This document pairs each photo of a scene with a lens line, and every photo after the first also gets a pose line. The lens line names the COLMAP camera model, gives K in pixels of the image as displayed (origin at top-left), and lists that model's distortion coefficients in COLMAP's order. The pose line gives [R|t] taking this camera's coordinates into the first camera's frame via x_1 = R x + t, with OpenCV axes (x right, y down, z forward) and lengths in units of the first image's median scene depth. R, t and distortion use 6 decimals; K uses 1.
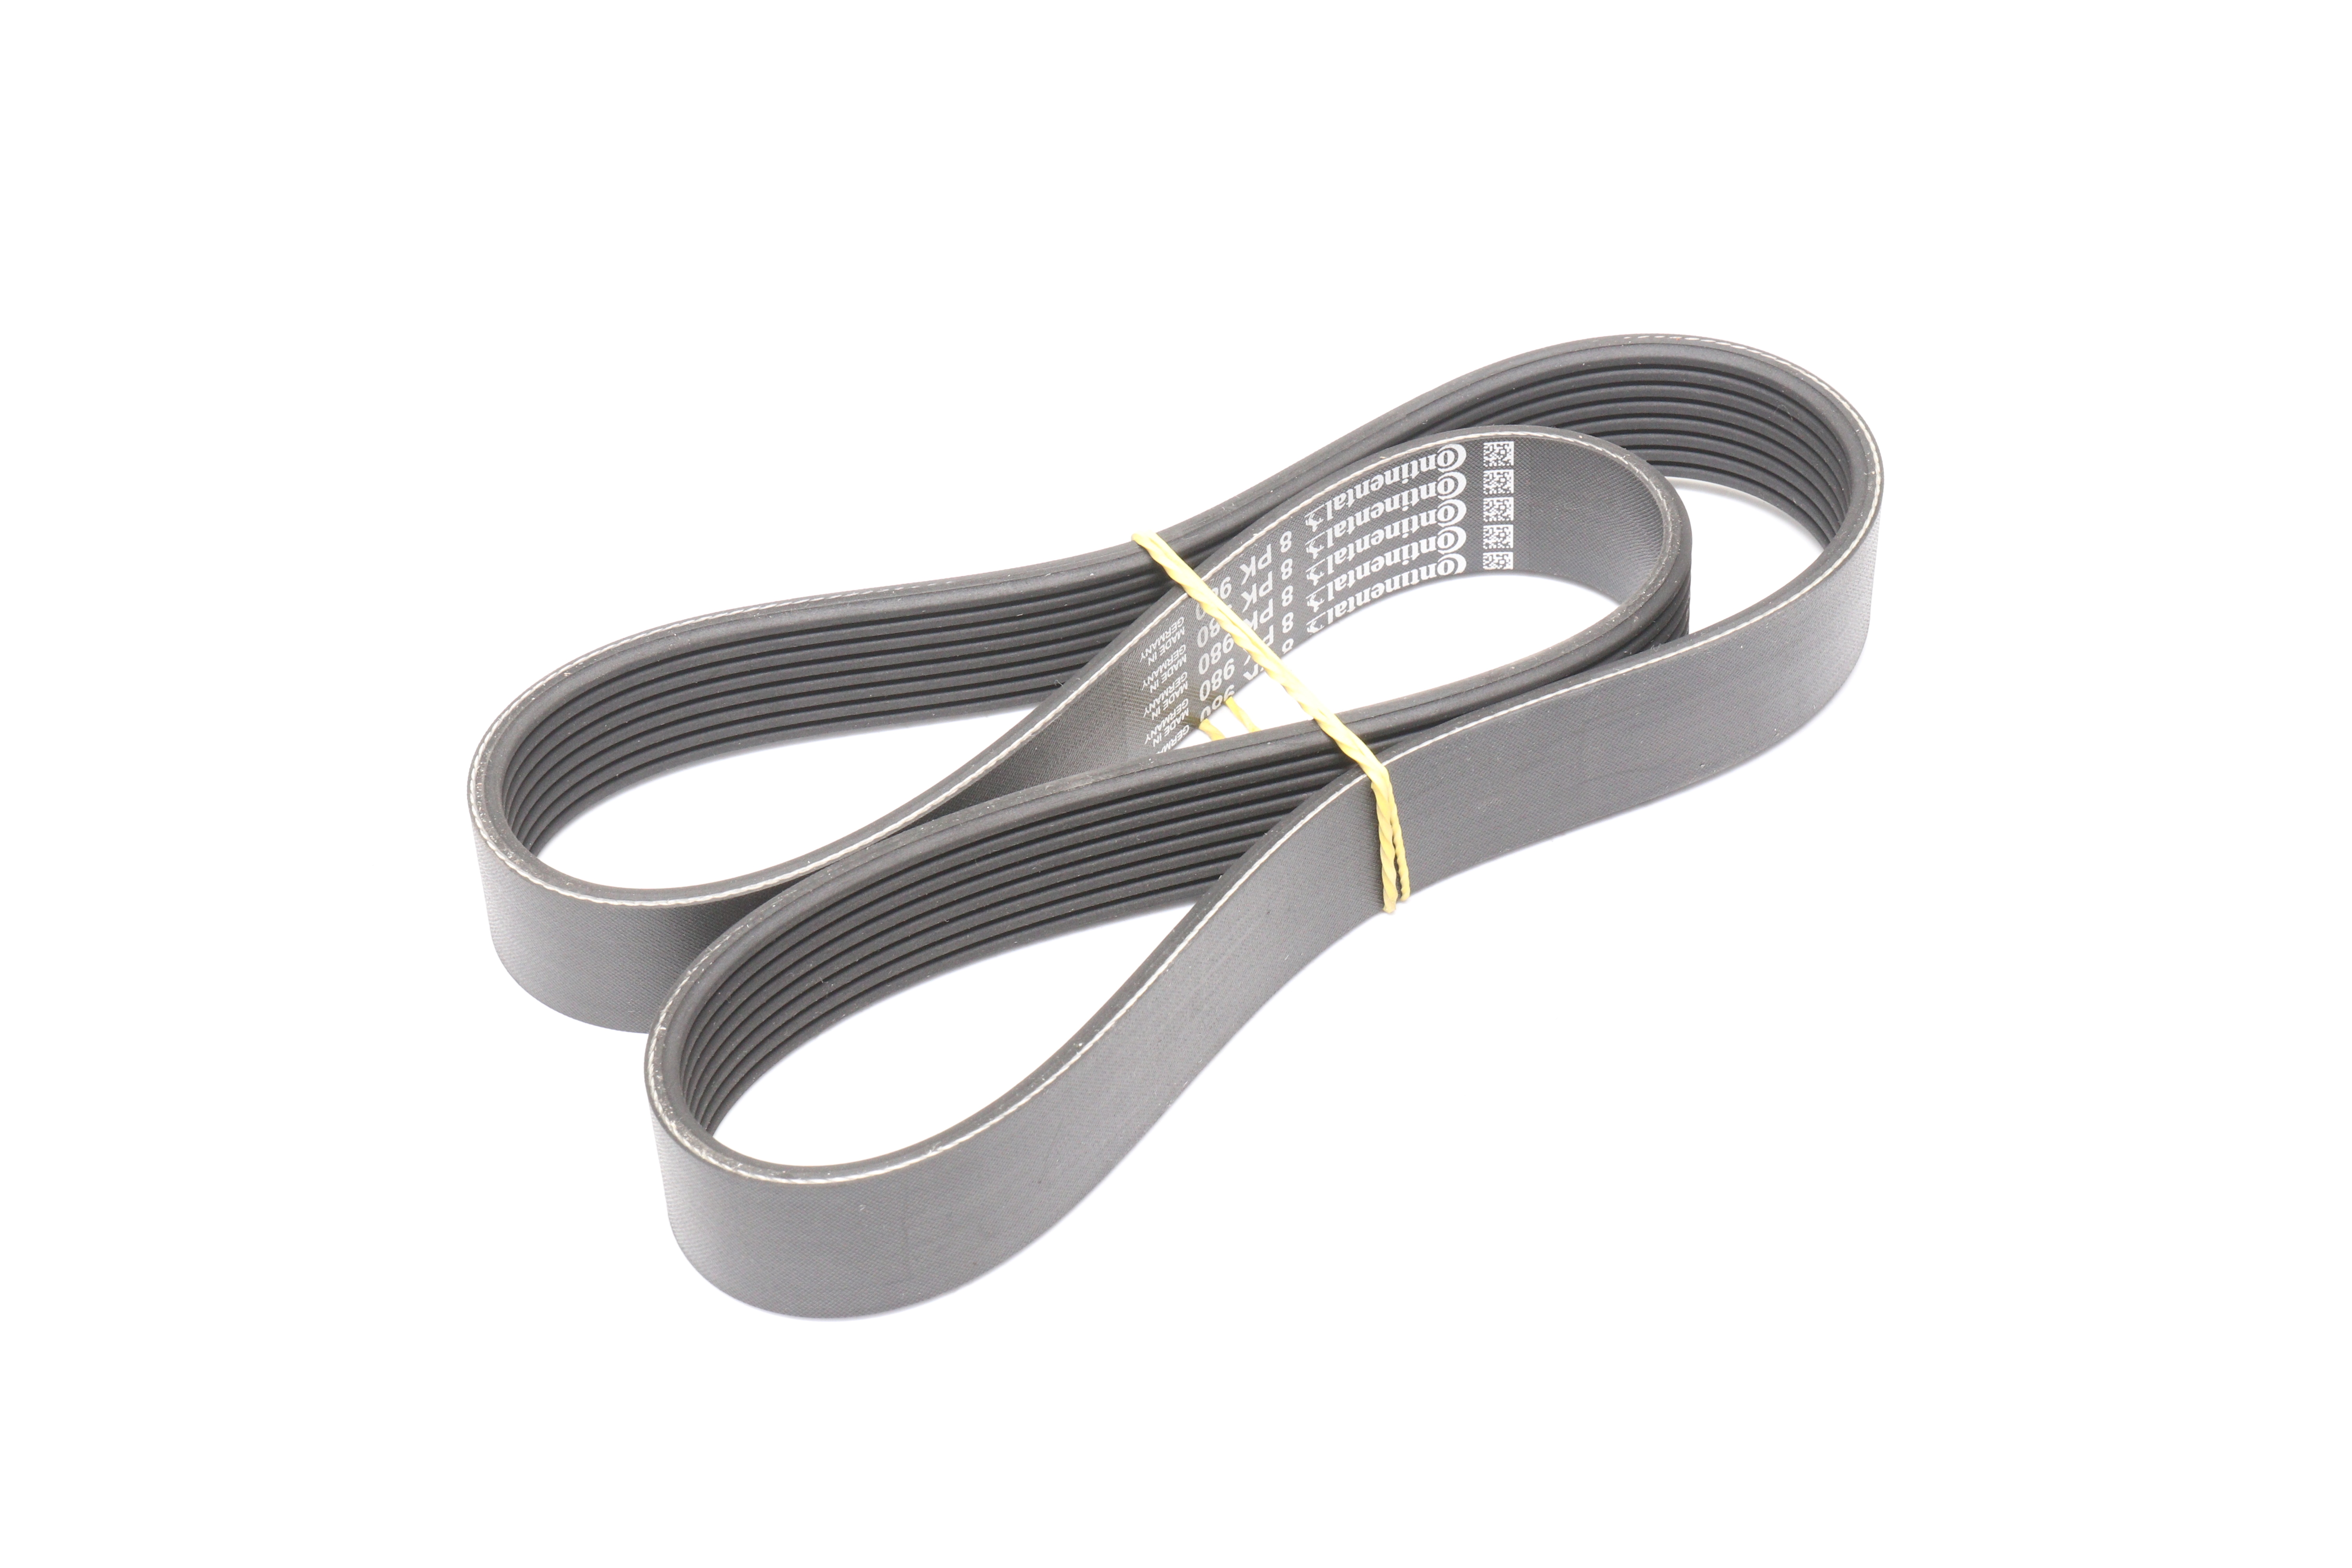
lens RADIAL K [[5458.4, 0, 1176.5], [0, 5458.4, 785.1], [0, 0, 1]] dist [-0.036603, 0.000000]
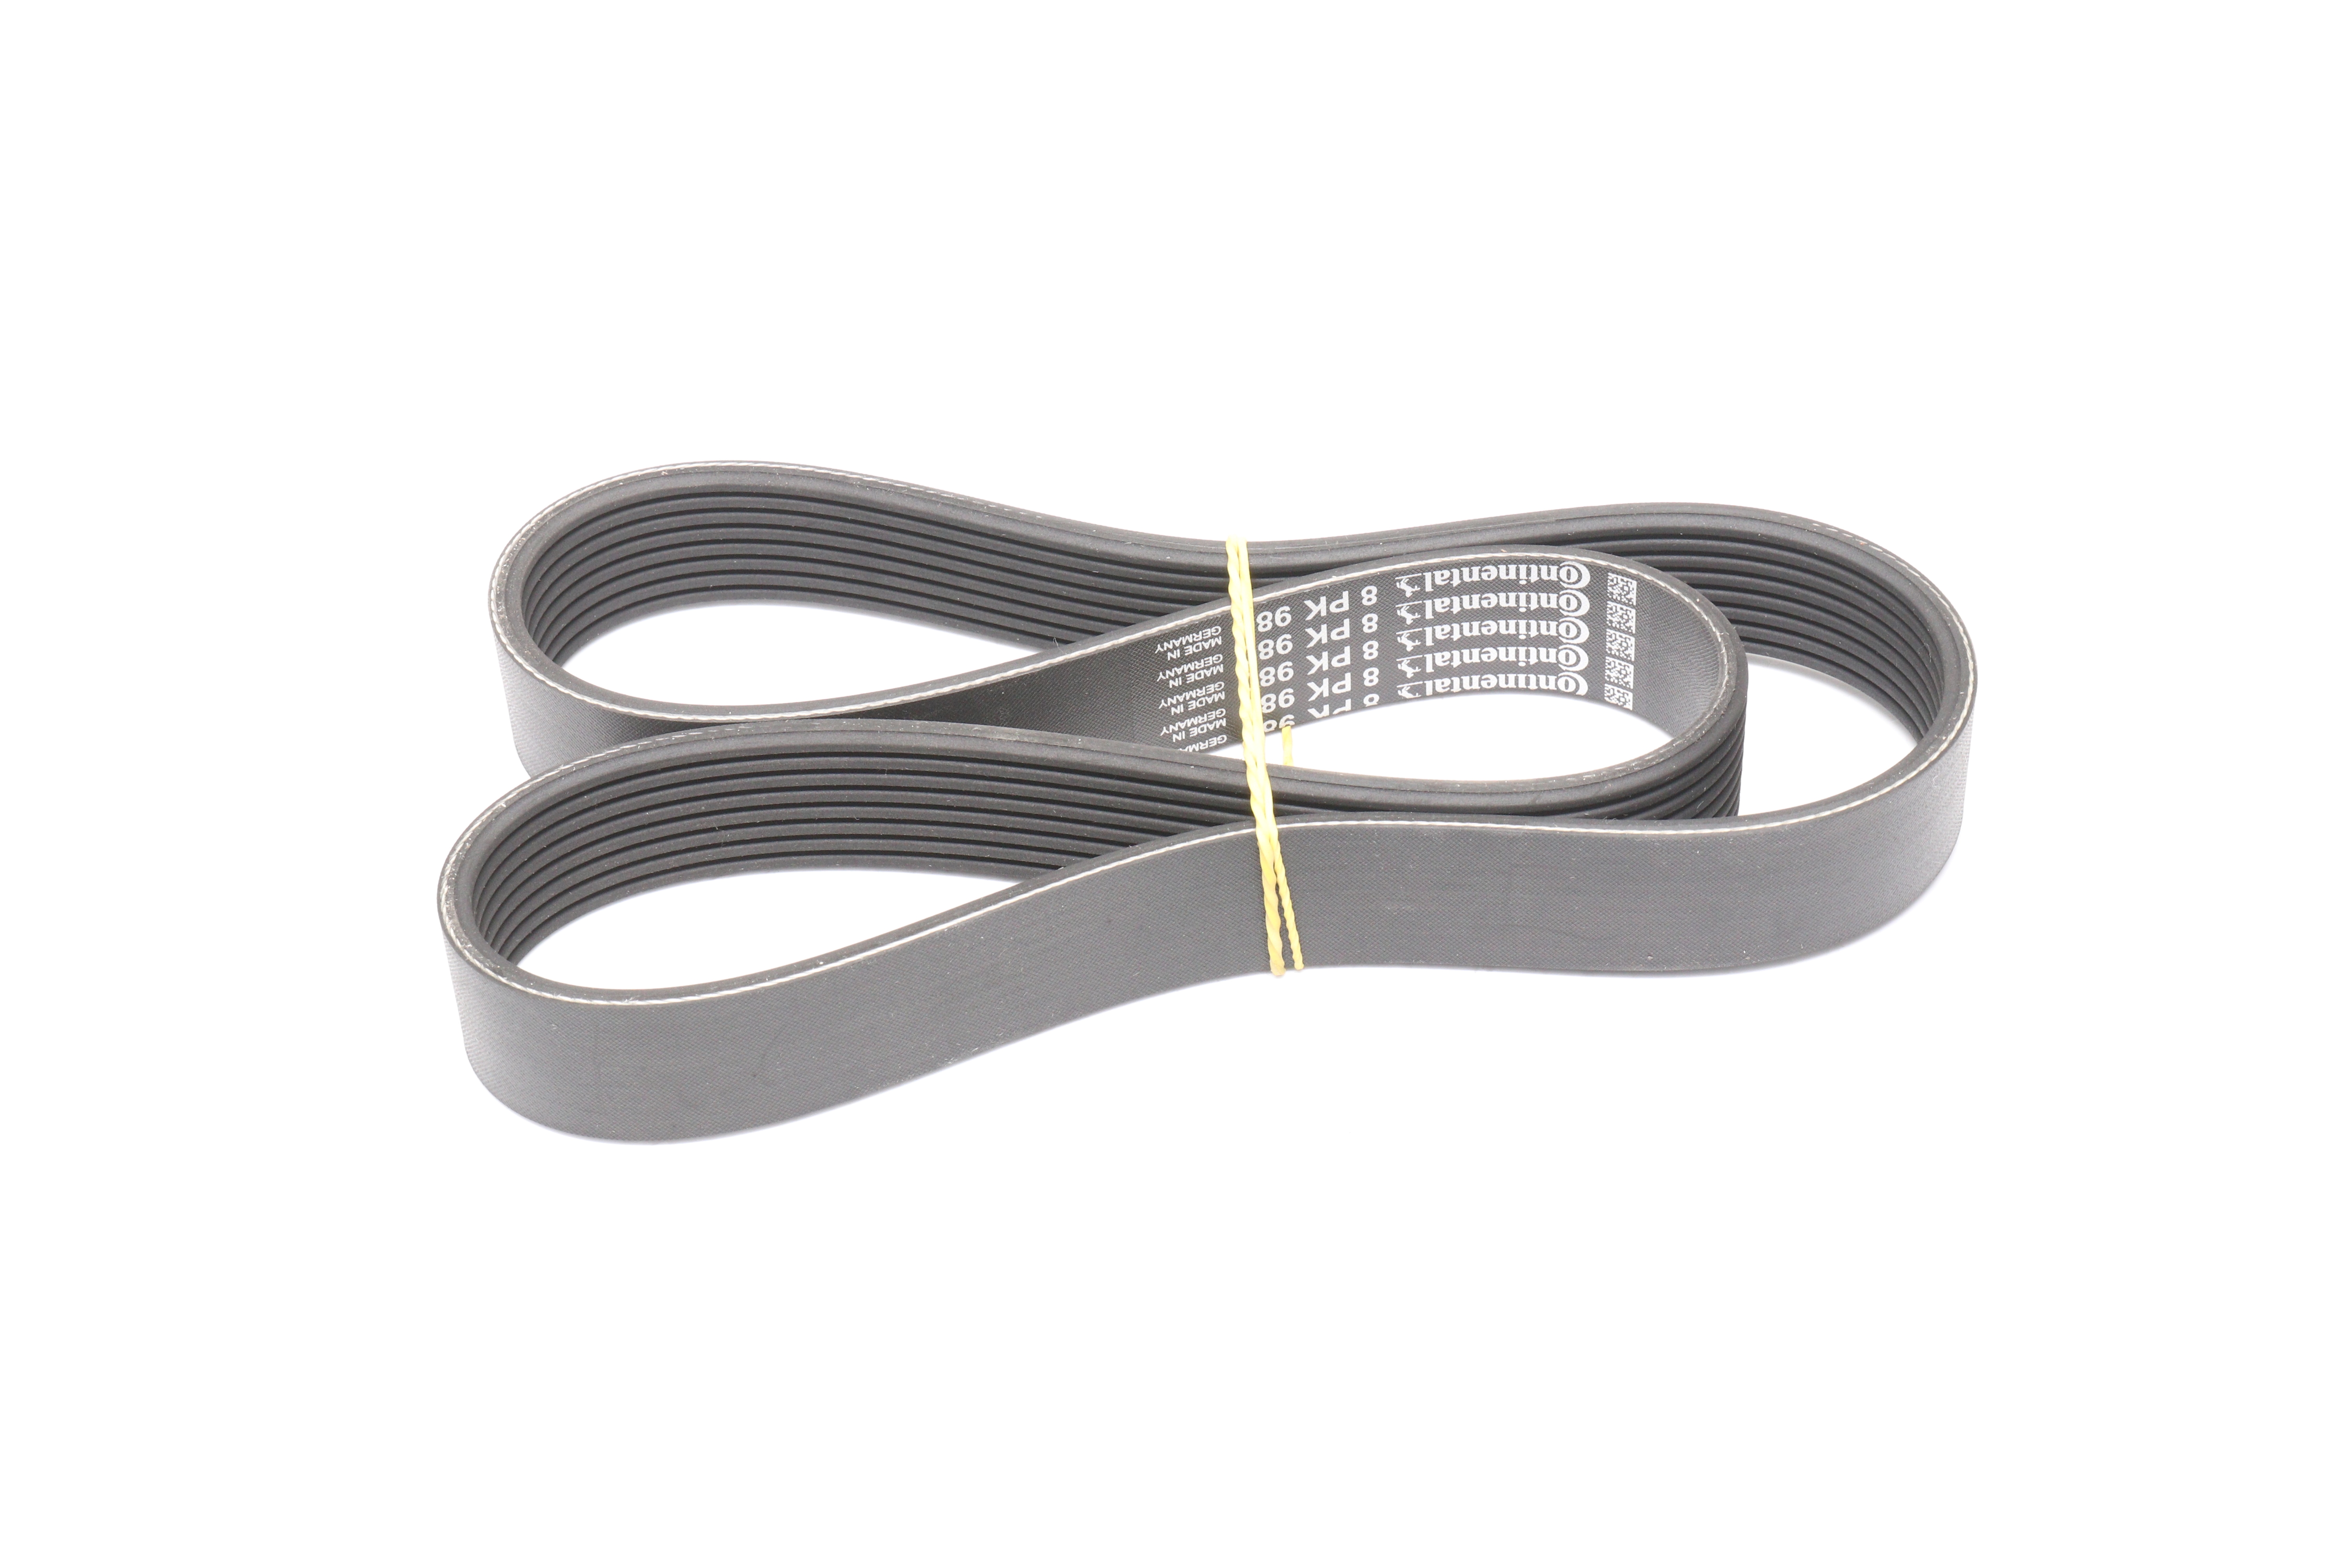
lens RADIAL K [[5458.4, 0, 1176.5], [0, 5458.4, 782.9], [0, 0, 1]] dist [-0.036603, 0.000000]
pose [[0.857230, 0.349709, -0.377968, 0.372699], [-0.343629, 0.935169, 0.085900, -0.085116], [0.383504, 0.056245, 0.921825, 0.076460]]
